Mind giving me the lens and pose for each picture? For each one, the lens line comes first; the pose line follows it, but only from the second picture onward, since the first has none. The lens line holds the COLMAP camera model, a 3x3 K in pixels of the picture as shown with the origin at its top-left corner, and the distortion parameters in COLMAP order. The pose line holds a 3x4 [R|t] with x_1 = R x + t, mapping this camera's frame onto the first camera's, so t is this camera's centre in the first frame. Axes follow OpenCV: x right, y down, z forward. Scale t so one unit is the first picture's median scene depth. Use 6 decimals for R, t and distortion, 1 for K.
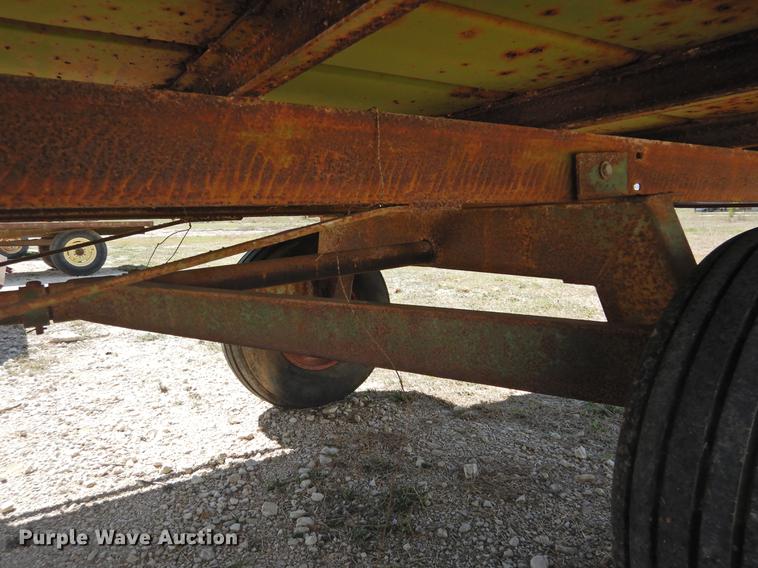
lens RADIAL K [[542.8, 0, 379.0], [0, 542.8, 284.0], [0, 0, 1]] dist [0.014711, 0.004200]
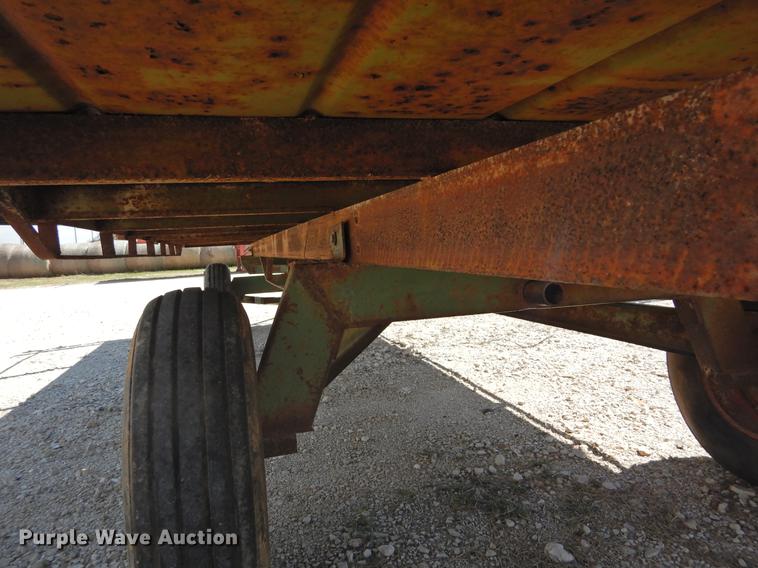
lens RADIAL K [[548.3, 0, 379.0], [0, 548.3, 284.0], [0, 0, 1]] dist [0.017677, -0.003572]
pose [[-0.303654, 0.112096, -0.946165, 1.056509], [-0.050267, 0.989787, 0.133397, -0.184235], [0.951455, 0.088067, -0.294918, 0.976490]]
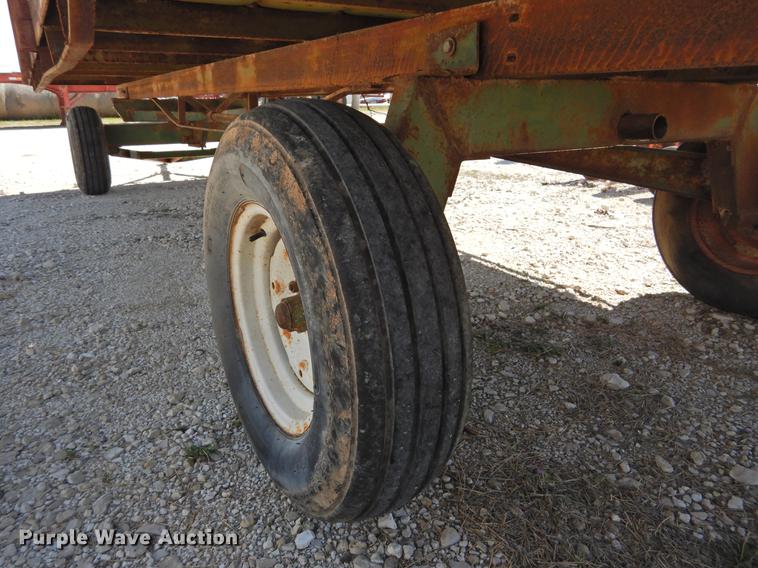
lens RADIAL K [[542.8, 0, 379.0], [0, 542.8, 284.0], [0, 0, 1]] dist [0.014711, 0.004200]
pose [[-0.034657, 0.345167, -0.937901, 1.010931], [-0.106628, 0.931831, 0.346873, -0.088347], [0.993695, 0.112028, 0.004510, 0.599798]]
